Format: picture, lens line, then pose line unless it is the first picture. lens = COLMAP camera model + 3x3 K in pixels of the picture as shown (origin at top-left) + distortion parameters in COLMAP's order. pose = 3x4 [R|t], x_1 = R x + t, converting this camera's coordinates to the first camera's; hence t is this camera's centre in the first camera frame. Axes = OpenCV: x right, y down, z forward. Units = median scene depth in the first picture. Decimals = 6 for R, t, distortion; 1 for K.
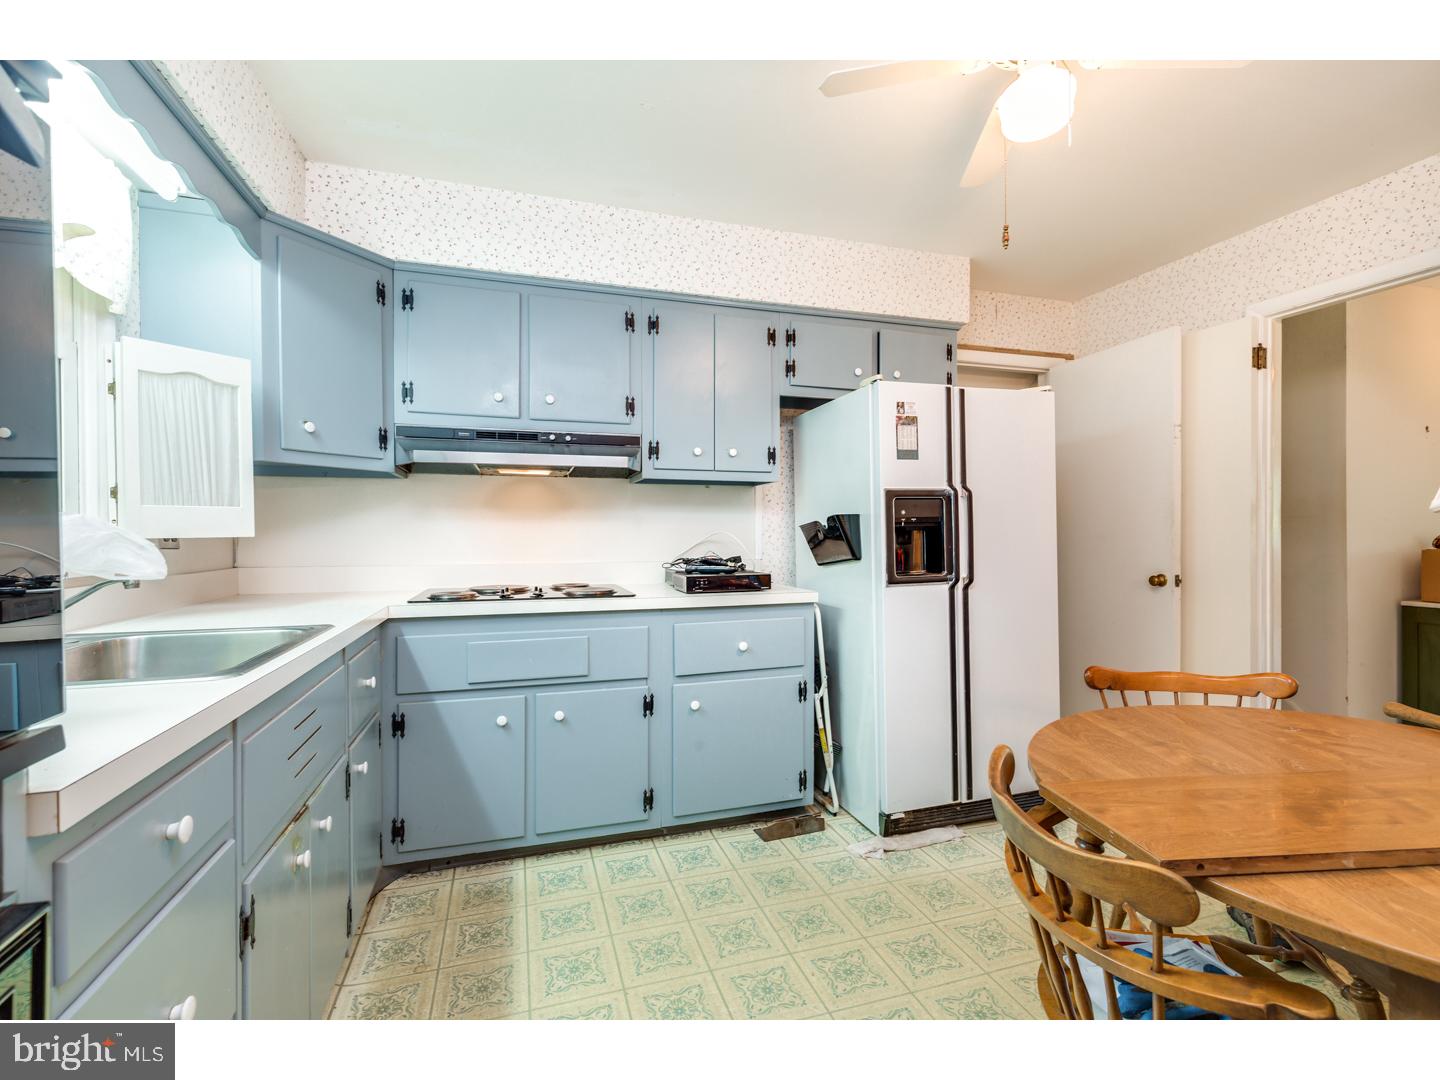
lens RADIAL K [[642.7, 0, 721.4], [0, 642.7, 538.9], [0, 0, 1]] dist [0.001493, -0.000380]
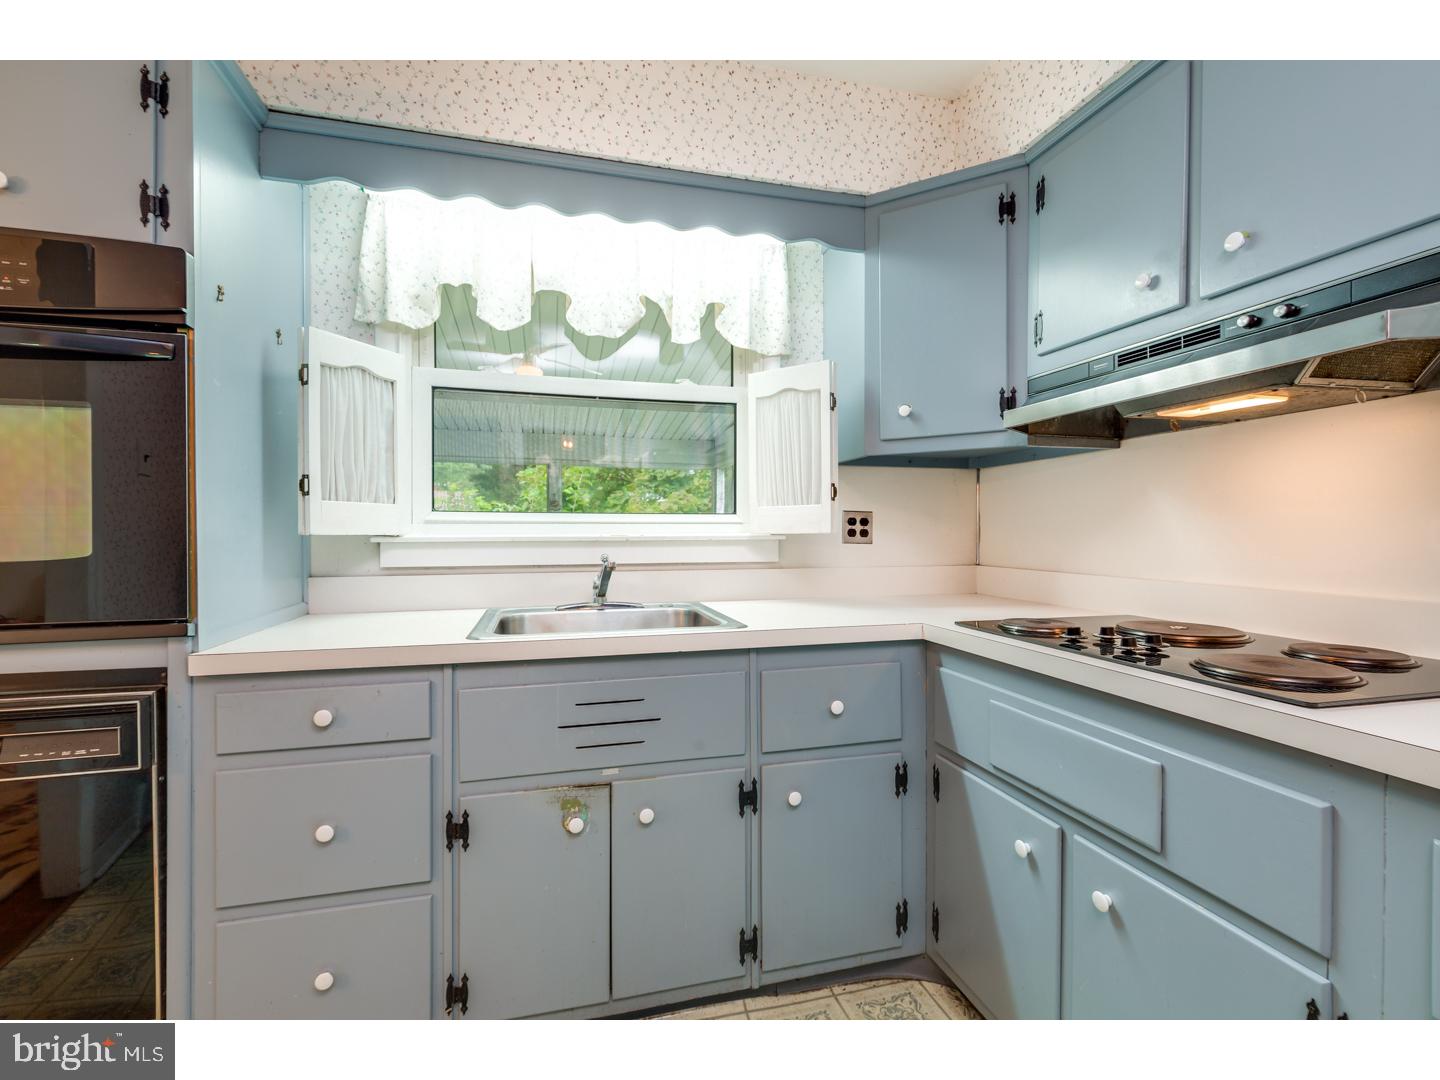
lens RADIAL K [[642.3, 0, 727.7], [0, 642.3, 539.5], [0, 0, 1]] dist [0.004321, -0.000288]
pose [[-0.032174, 0.015306, -0.999365, 0.254644], [-0.003036, 0.999877, 0.015411, -0.008465], [0.999478, 0.003530, -0.032124, 0.761150]]
